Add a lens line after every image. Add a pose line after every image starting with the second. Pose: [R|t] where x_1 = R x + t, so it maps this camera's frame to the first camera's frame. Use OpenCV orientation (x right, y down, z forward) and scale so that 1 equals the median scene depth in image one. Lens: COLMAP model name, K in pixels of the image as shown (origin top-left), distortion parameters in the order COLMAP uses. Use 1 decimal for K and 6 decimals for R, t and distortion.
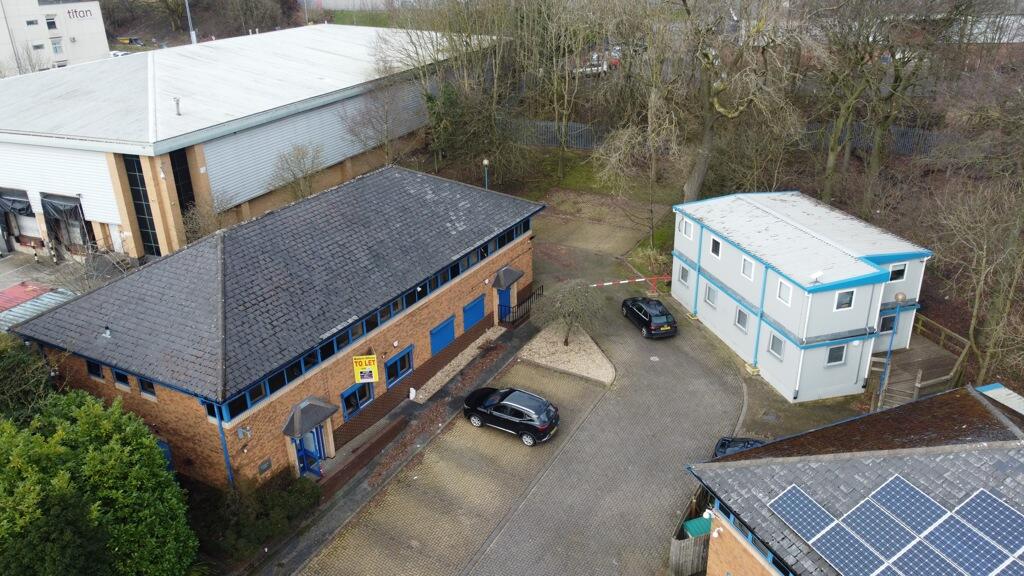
lens RADIAL K [[773.3, 0, 509.0], [0, 773.3, 287.7], [0, 0, 1]] dist [0.001948, -0.009110]
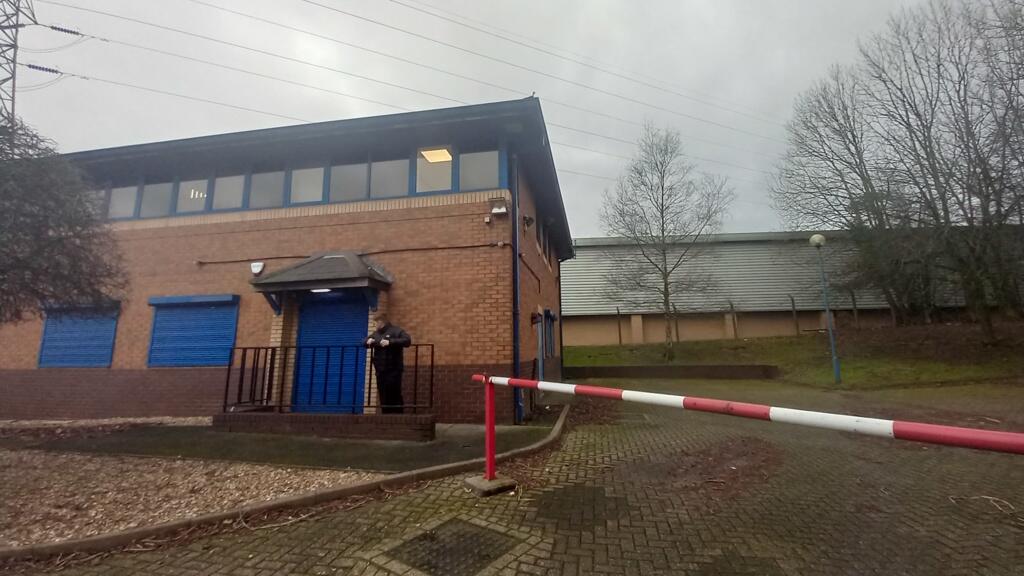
lens RADIAL K [[409.0, 0, 525.1], [0, 409.0, 281.6], [0, 0, 1]] dist [-0.000021, -0.000036]
pose [[0.340155, -0.139584, -0.929952, 0.219325], [-0.370124, 0.889227, -0.268855, 0.003709], [0.864467, 0.435650, 0.250812, 1.161640]]
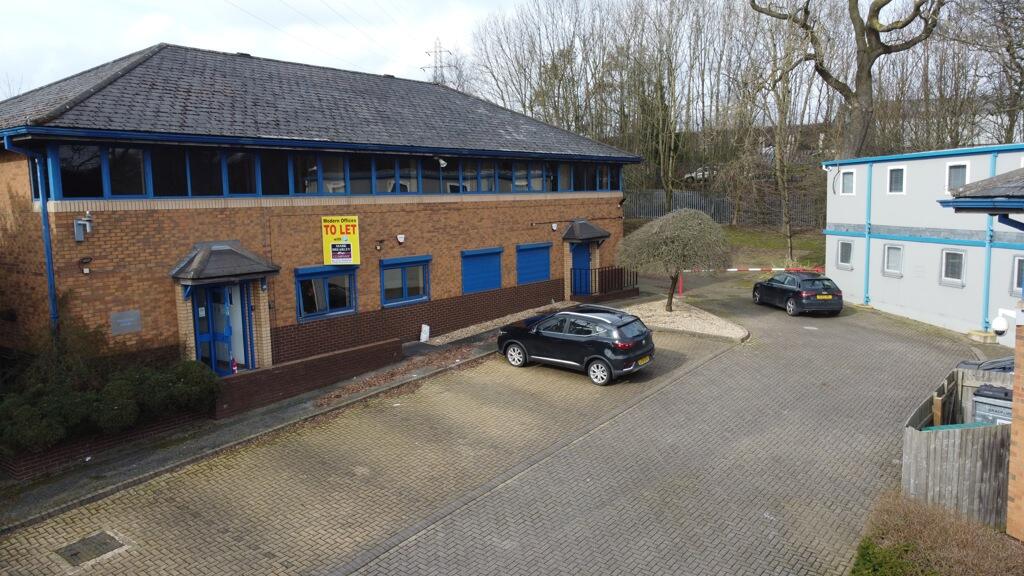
lens RADIAL K [[773.3, 0, 509.0], [0, 773.3, 287.7], [0, 0, 1]] dist [0.001948, -0.009110]
pose [[0.989348, 0.017446, -0.144524, 0.035770], [-0.058483, 0.956785, -0.284856, 0.270272], [0.133309, 0.290274, 0.947613, 0.374208]]
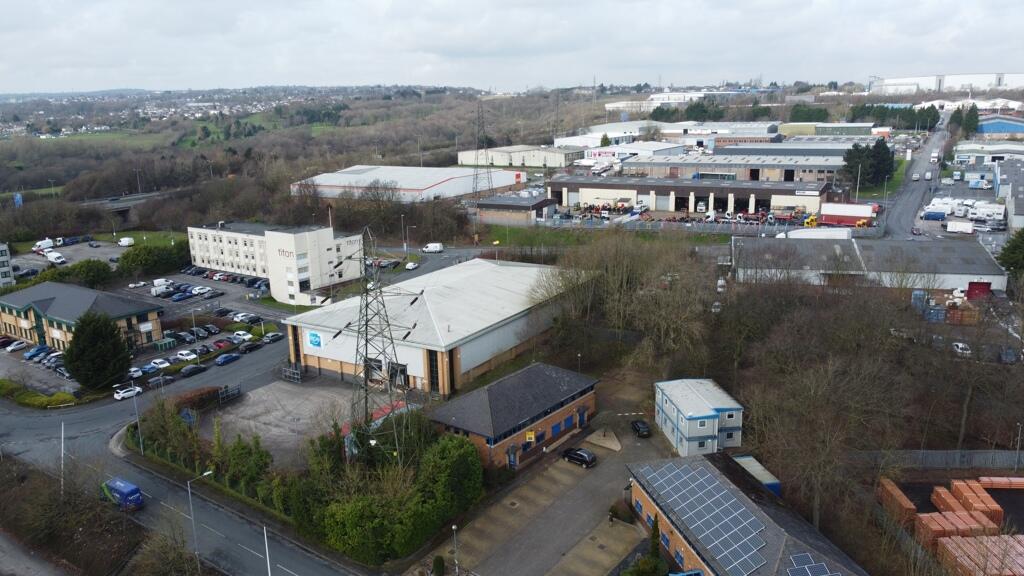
lens RADIAL K [[773.3, 0, 509.0], [0, 773.3, 287.7], [0, 0, 1]] dist [0.001948, -0.009110]
pose [[0.988264, 0.034803, -0.148735, 0.134667], [-0.060180, 0.983658, -0.169692, 0.044887], [0.140399, 0.176651, 0.974209, -1.731436]]
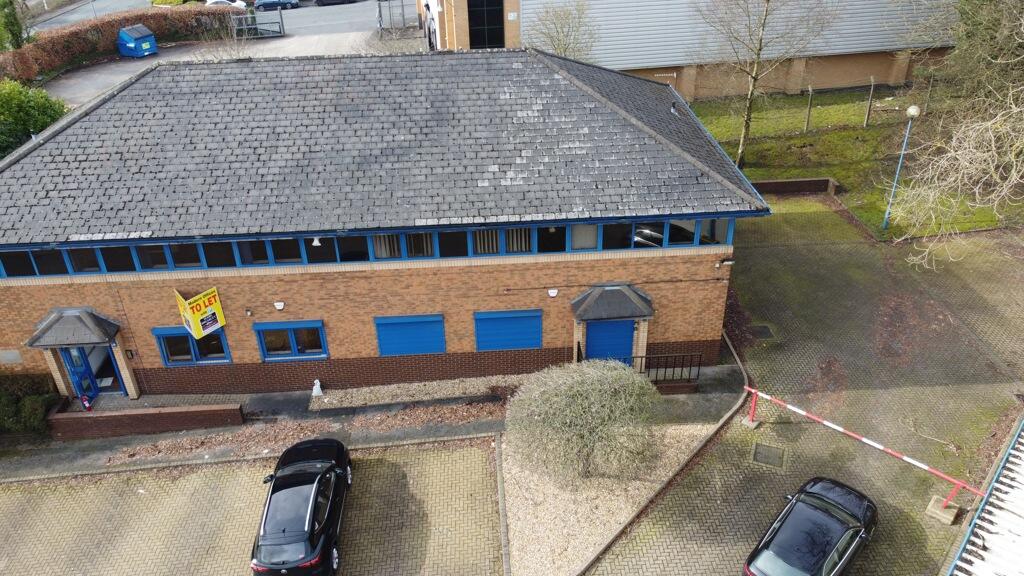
lens RADIAL K [[773.3, 0, 509.0], [0, 773.3, 287.7], [0, 0, 1]] dist [0.001948, -0.009110]
pose [[0.535576, 0.435532, -0.723512, 0.382964], [-0.326944, 0.896872, 0.297871, -0.179985], [0.778631, 0.077016, 0.622738, 0.688674]]
